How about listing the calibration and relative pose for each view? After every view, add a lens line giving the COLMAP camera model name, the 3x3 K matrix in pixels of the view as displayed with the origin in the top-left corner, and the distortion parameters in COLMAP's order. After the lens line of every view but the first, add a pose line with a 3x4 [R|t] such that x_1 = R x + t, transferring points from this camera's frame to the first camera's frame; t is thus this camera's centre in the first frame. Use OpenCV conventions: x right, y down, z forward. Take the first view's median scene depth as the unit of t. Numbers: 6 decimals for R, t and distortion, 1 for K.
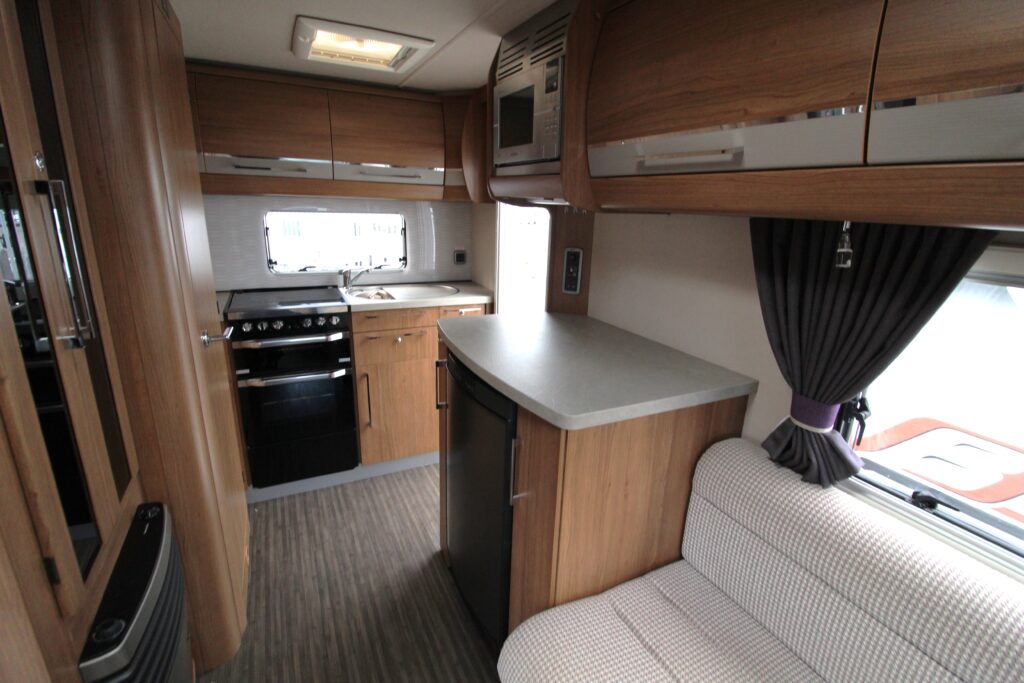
lens RADIAL K [[478.3, 0, 518.9], [0, 478.3, 338.5], [0, 0, 1]] dist [-0.001157, -0.011974]
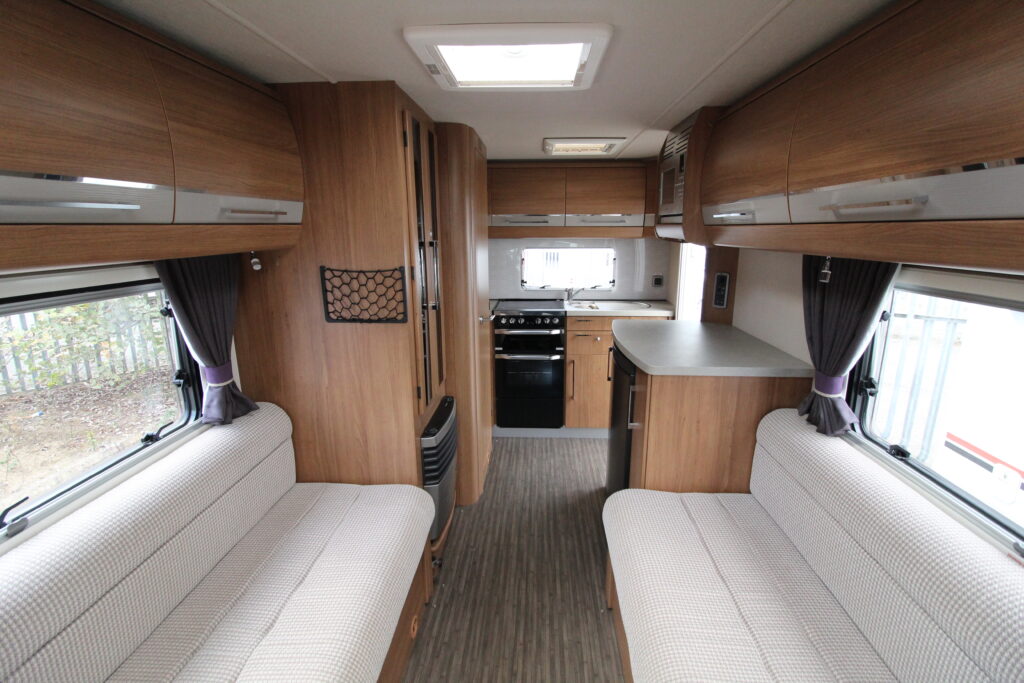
lens RADIAL K [[477.4, 0, 516.9], [0, 477.4, 338.6], [0, 0, 1]] dist [-0.002587, -0.012275]
pose [[0.869983, 0.074525, -0.487417, 0.273636], [-0.103246, 0.994132, -0.032282, 0.089926], [0.482151, 0.078409, 0.872572, -0.398204]]
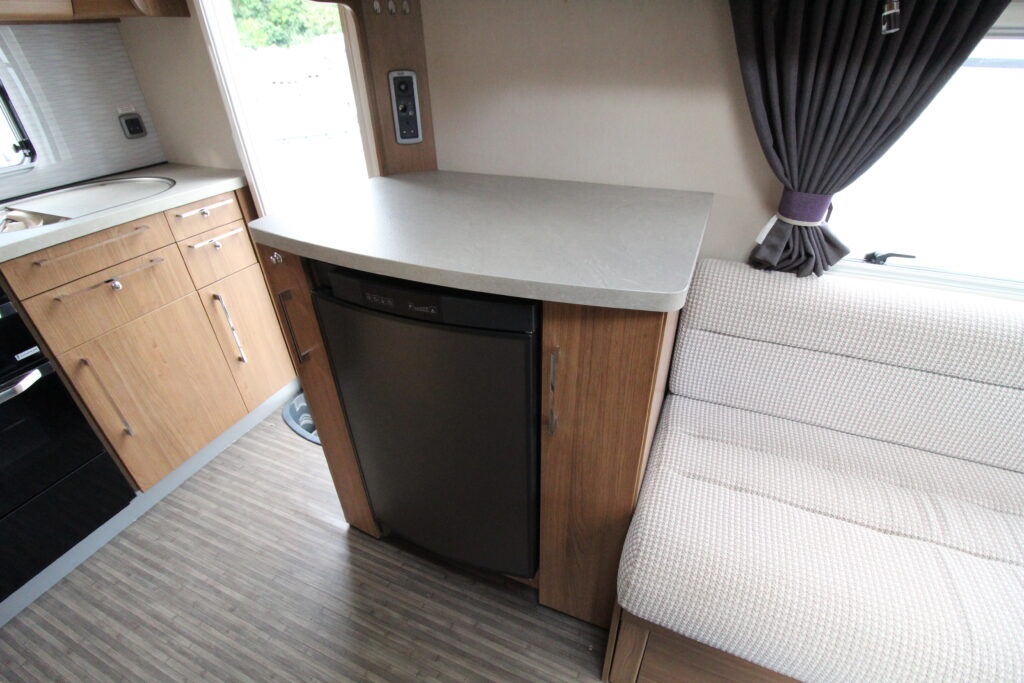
lens RADIAL K [[478.3, 0, 518.9], [0, 478.3, 338.5], [0, 0, 1]] dist [-0.001157, -0.011974]
pose [[0.763597, -0.383356, 0.519575, -0.255710], [0.219515, 0.910875, 0.349456, -0.041837], [-0.607234, -0.152789, 0.779694, 0.304499]]
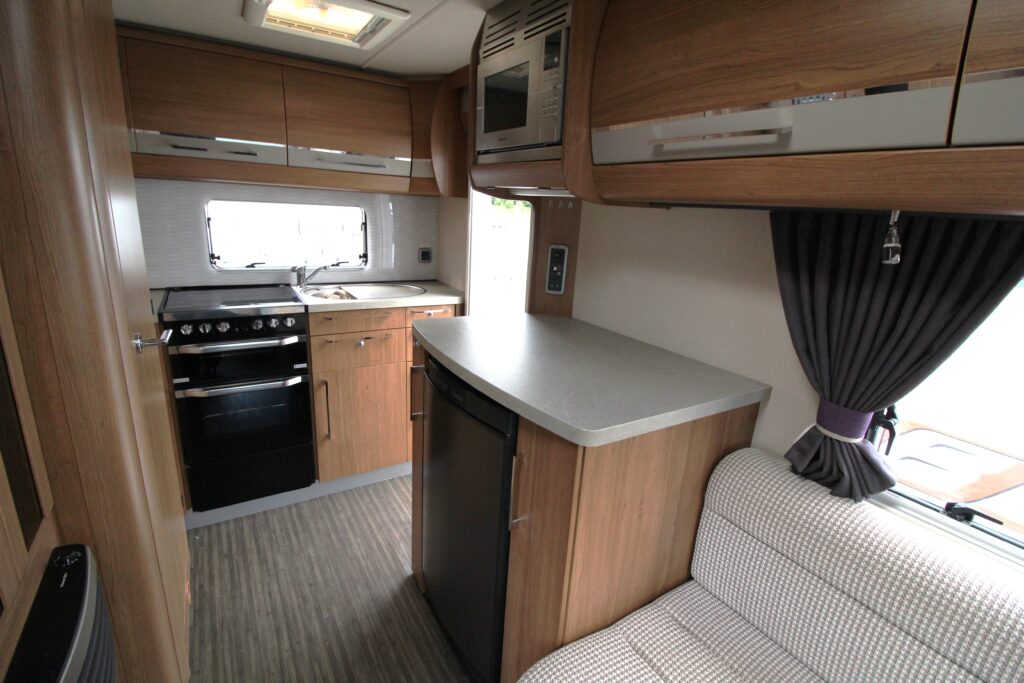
lens RADIAL K [[477.4, 0, 516.9], [0, 477.4, 338.6], [0, 0, 1]] dist [-0.002587, -0.012275]
pose [[0.994851, -0.002120, 0.101322, -0.060541], [0.002659, 0.999983, -0.005188, -0.001352], [-0.101309, 0.005431, 0.994840, 0.078660]]
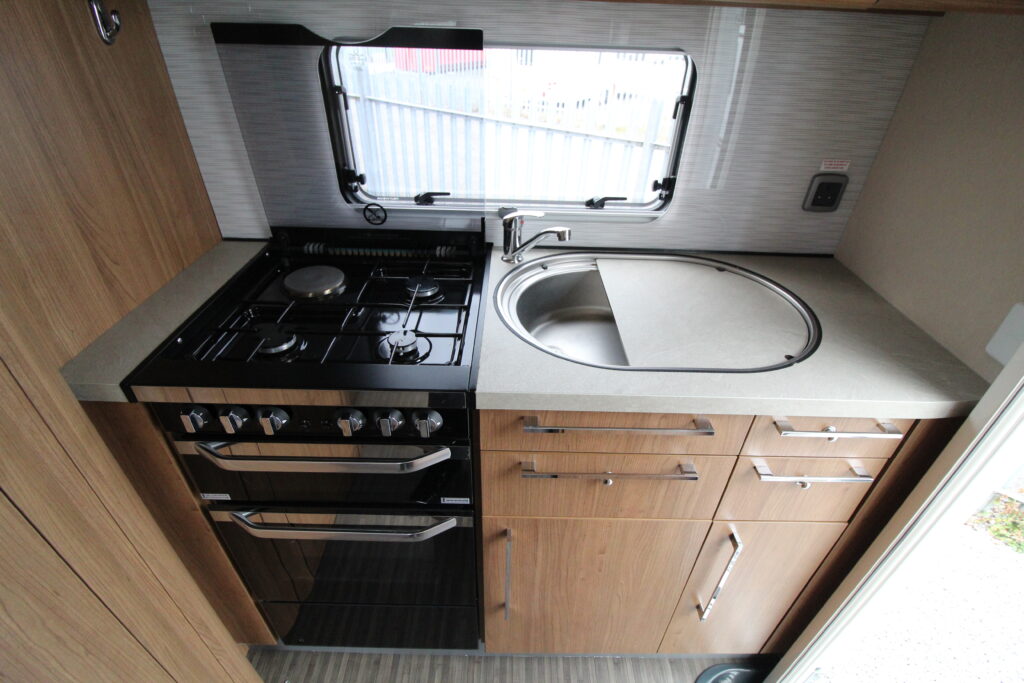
lens RADIAL K [[477.4, 0, 516.9], [0, 477.4, 338.6], [0, 0, 1]] dist [-0.002587, -0.012275]
pose [[0.890473, 0.249184, -0.380743, -0.257065], [-0.120281, 0.935868, 0.331184, -0.245081], [0.438851, -0.249114, 0.863337, 0.887688]]
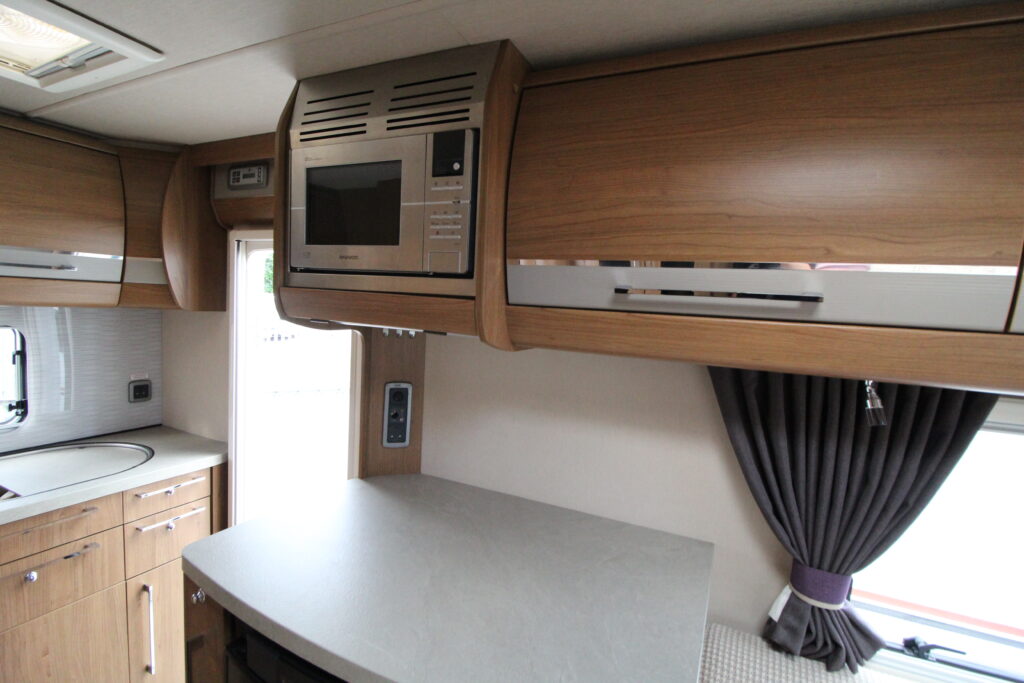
lens RADIAL K [[478.3, 0, 518.9], [0, 478.3, 338.5], [0, 0, 1]] dist [-0.001157, -0.011974]
pose [[0.785521, -0.035987, 0.617788, -0.180060], [0.142284, 0.982065, -0.123707, -0.139550], [-0.602256, 0.185076, 0.776553, 0.324715]]
